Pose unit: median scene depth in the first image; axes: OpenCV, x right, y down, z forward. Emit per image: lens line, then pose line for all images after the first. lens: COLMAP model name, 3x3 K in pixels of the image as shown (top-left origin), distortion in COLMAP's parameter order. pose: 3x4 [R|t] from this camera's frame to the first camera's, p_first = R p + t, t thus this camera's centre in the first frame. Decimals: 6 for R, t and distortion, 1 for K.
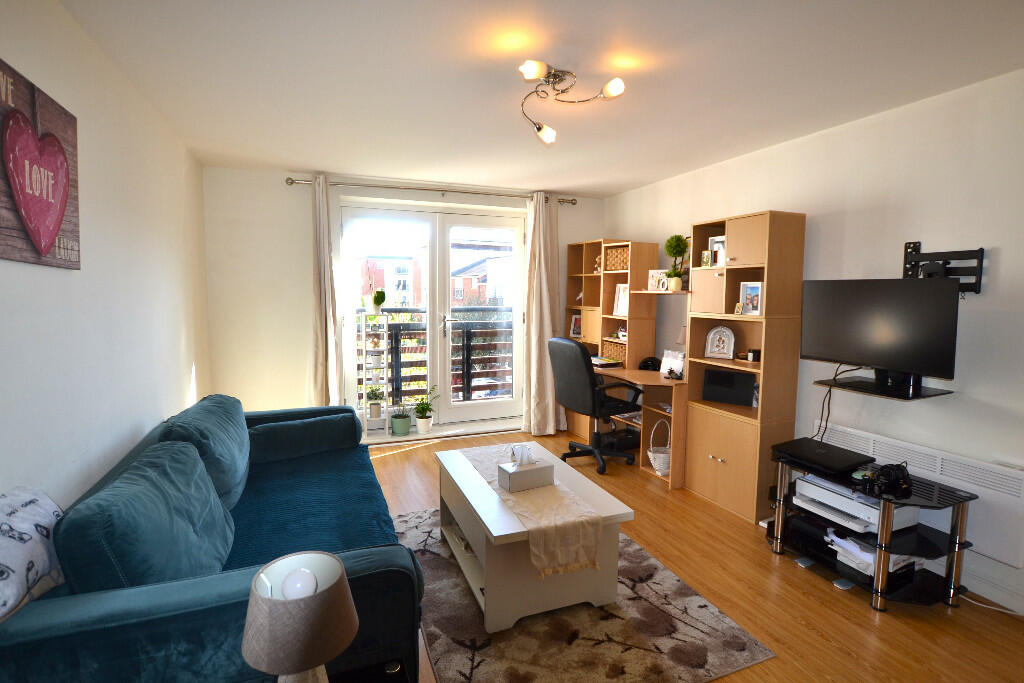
lens RADIAL K [[484.3, 0, 507.7], [0, 484.3, 338.4], [0, 0, 1]] dist [-0.028481, 0.001084]
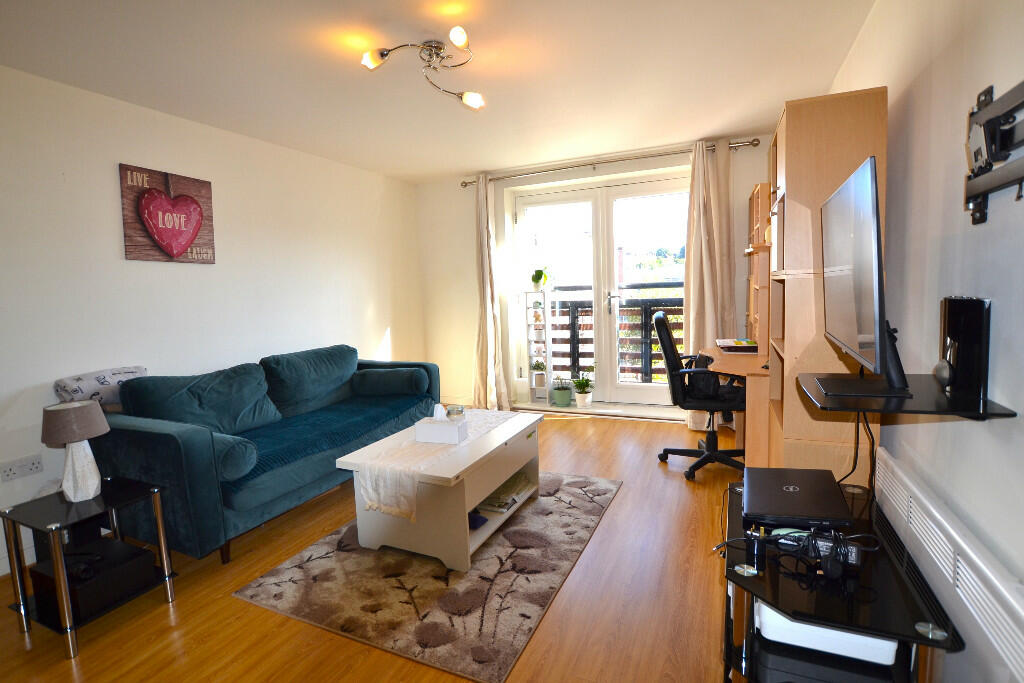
lens RADIAL K [[484.3, 0, 507.7], [0, 484.3, 338.4], [0, 0, 1]] dist [-0.028481, 0.001084]
pose [[0.702015, 0.040172, -0.711028, 0.516335], [-0.023721, 0.999173, 0.033031, 0.023251], [0.711767, -0.006322, 0.702387, 0.205485]]
